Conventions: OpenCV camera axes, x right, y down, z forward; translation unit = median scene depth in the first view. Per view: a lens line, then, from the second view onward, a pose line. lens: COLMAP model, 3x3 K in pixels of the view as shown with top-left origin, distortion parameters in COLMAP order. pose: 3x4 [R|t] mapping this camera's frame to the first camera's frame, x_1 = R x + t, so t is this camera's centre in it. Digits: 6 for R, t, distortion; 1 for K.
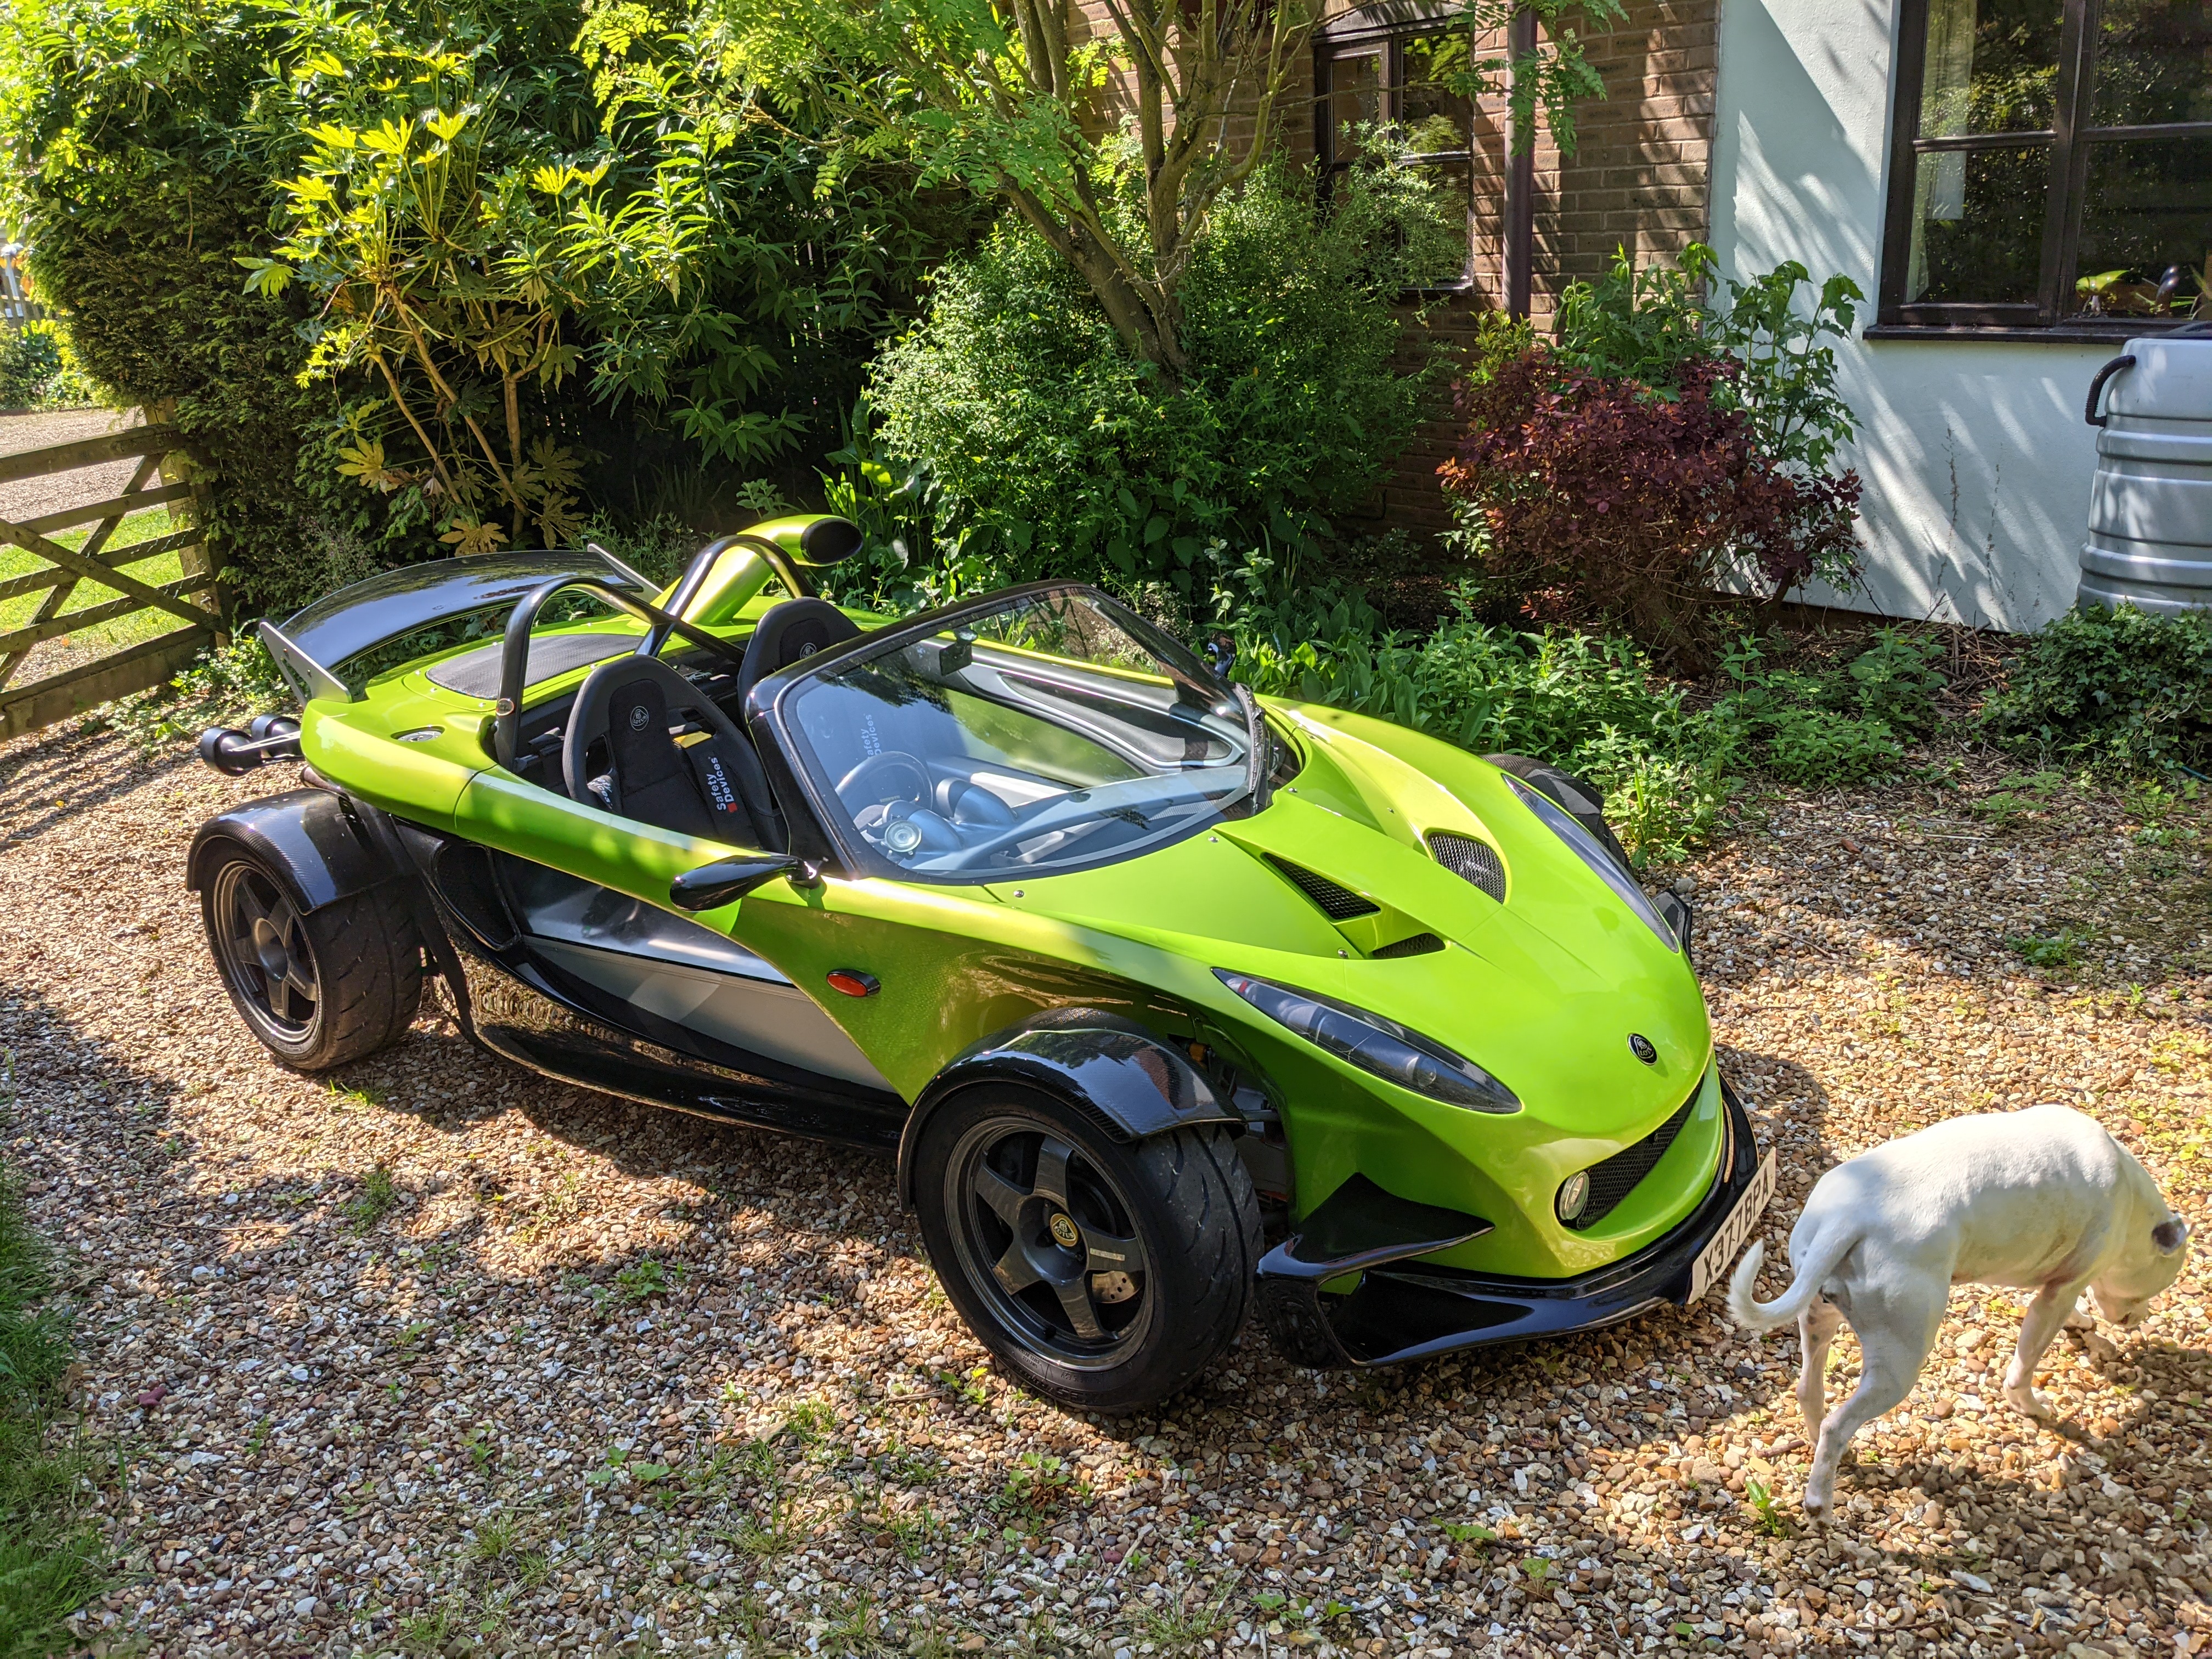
lens RADIAL K [[1739.2, 0, 1114.4], [0, 1739.2, 743.5], [0, 0, 1]] dist [0.063549, -0.090635]
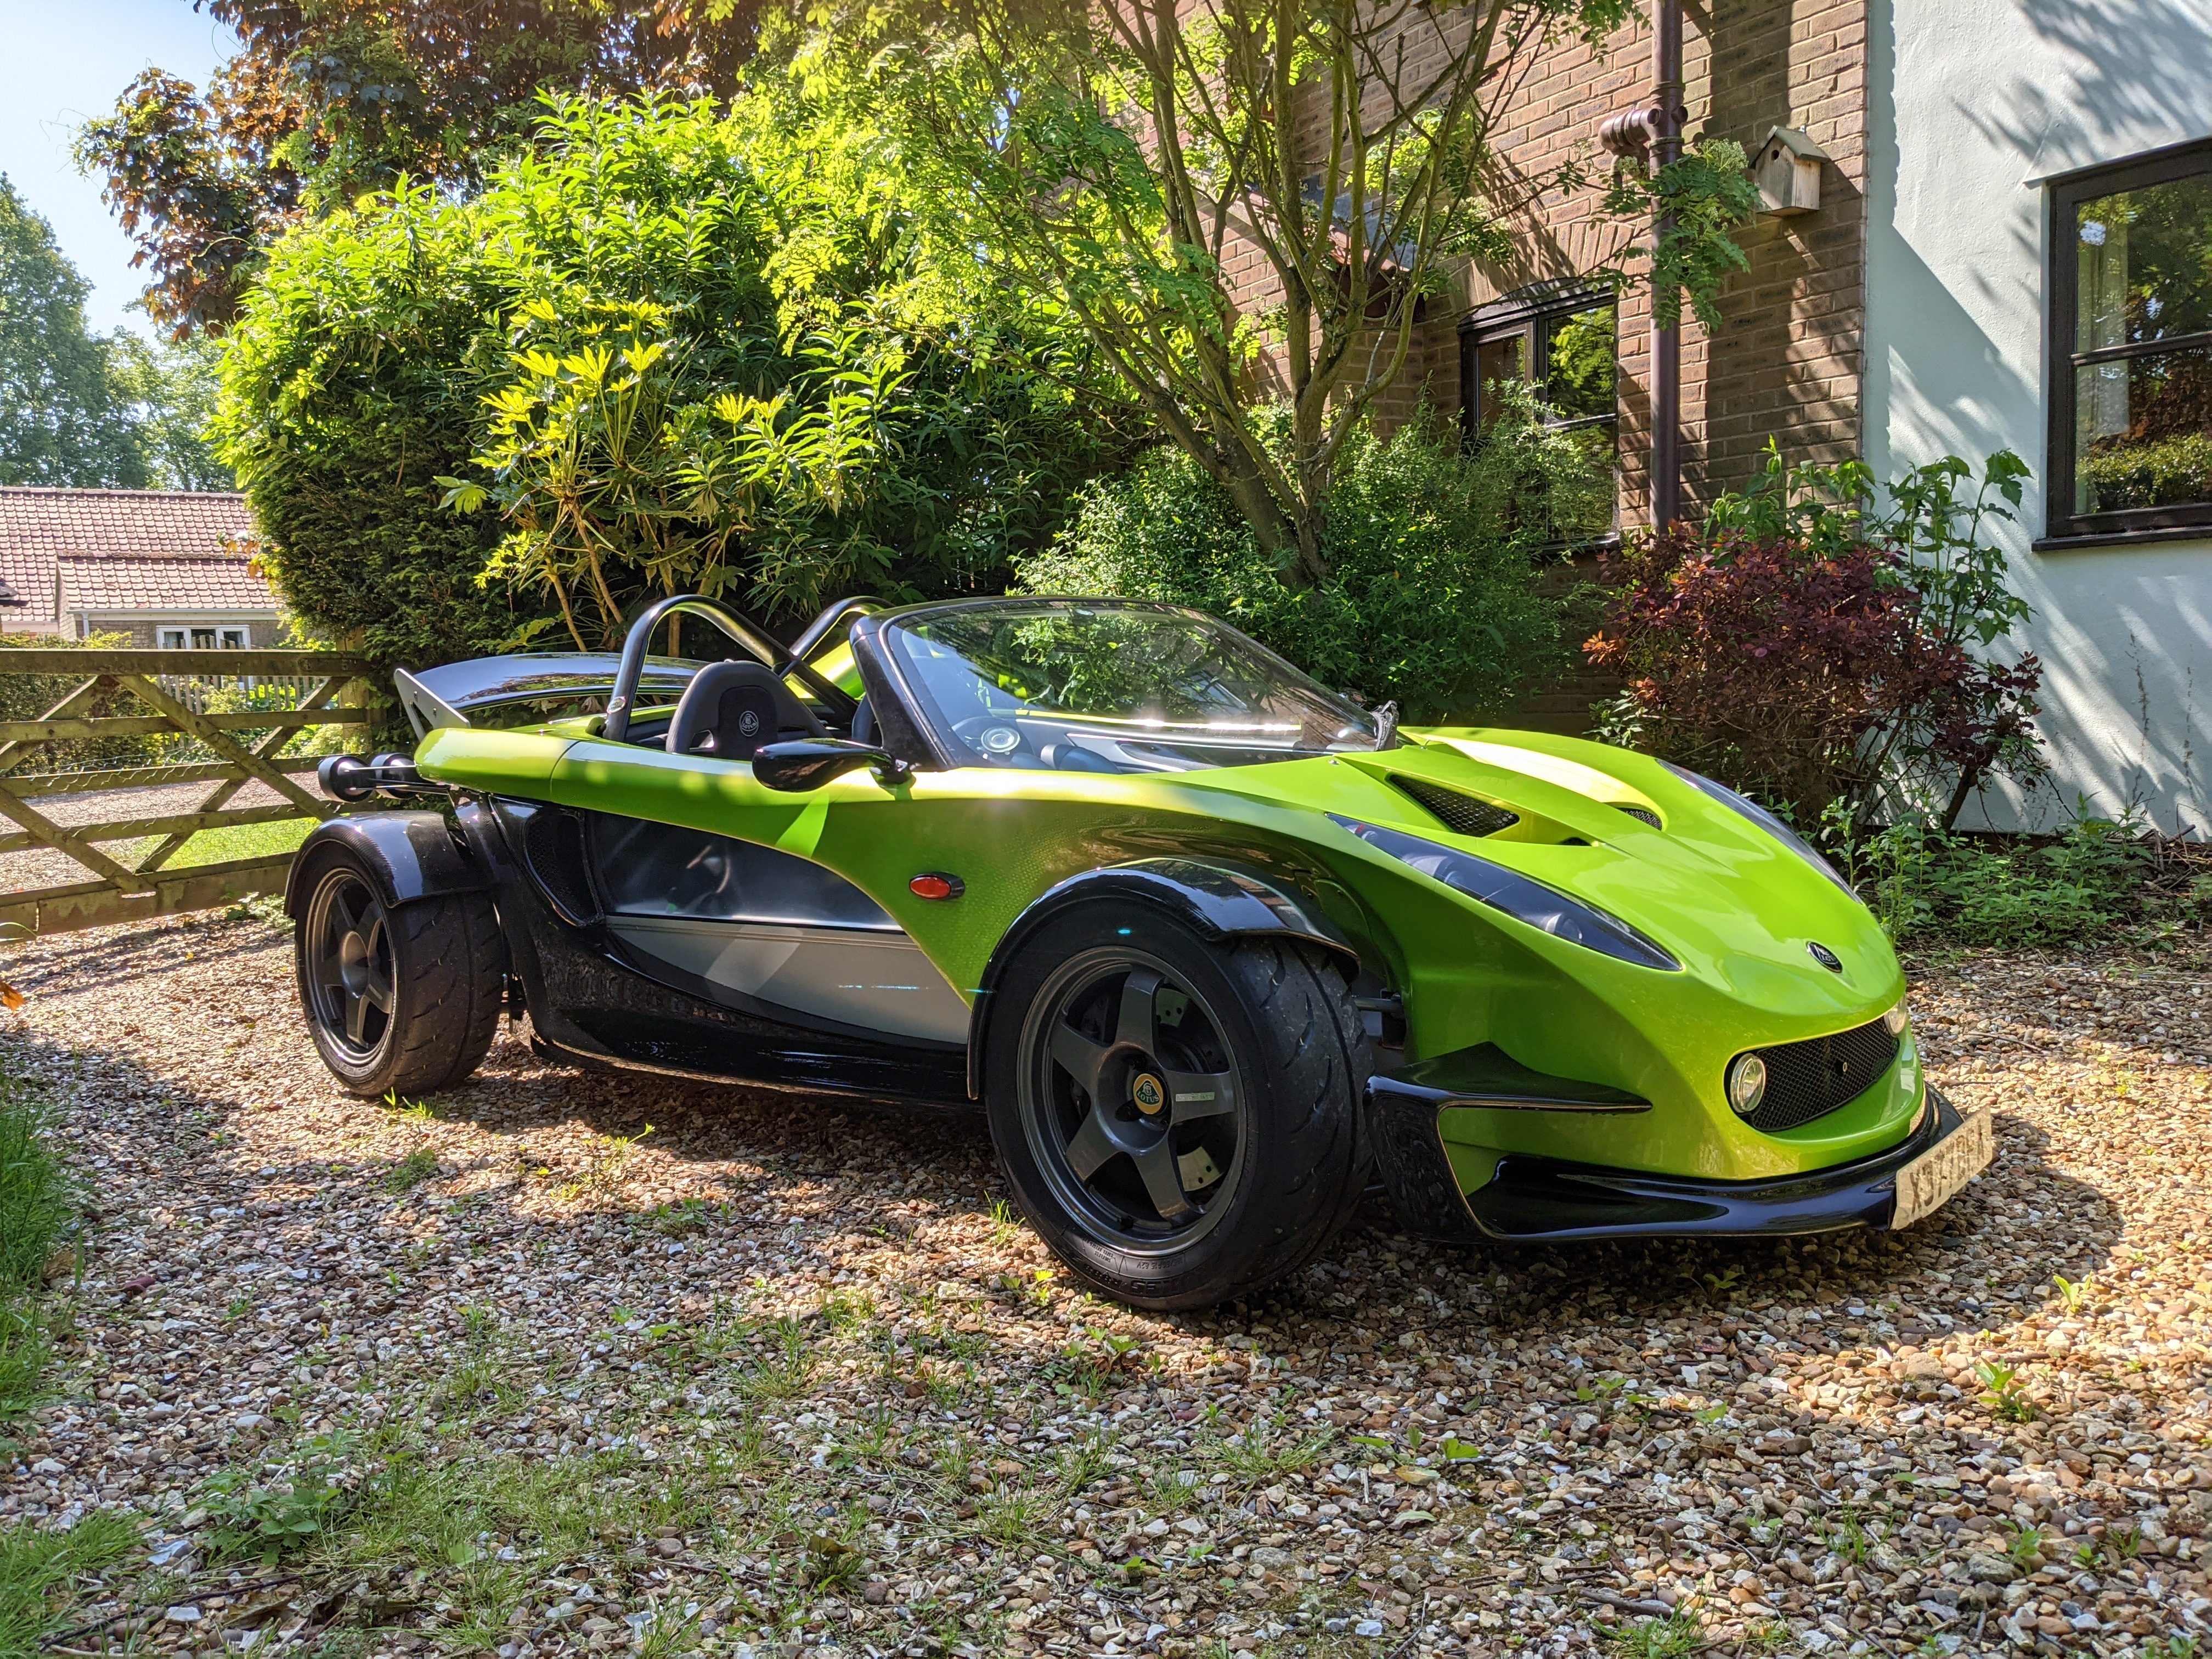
lens RADIAL K [[1727.9, 0, 1106.0], [0, 1727.9, 829.5], [0, 0, 1]] dist [0.061520, -0.095190]
pose [[0.995153, 0.034160, -0.092218, 0.016535], [-0.053997, 0.973534, -0.222071, 0.221364], [0.082191, 0.225974, 0.970660, 0.080667]]
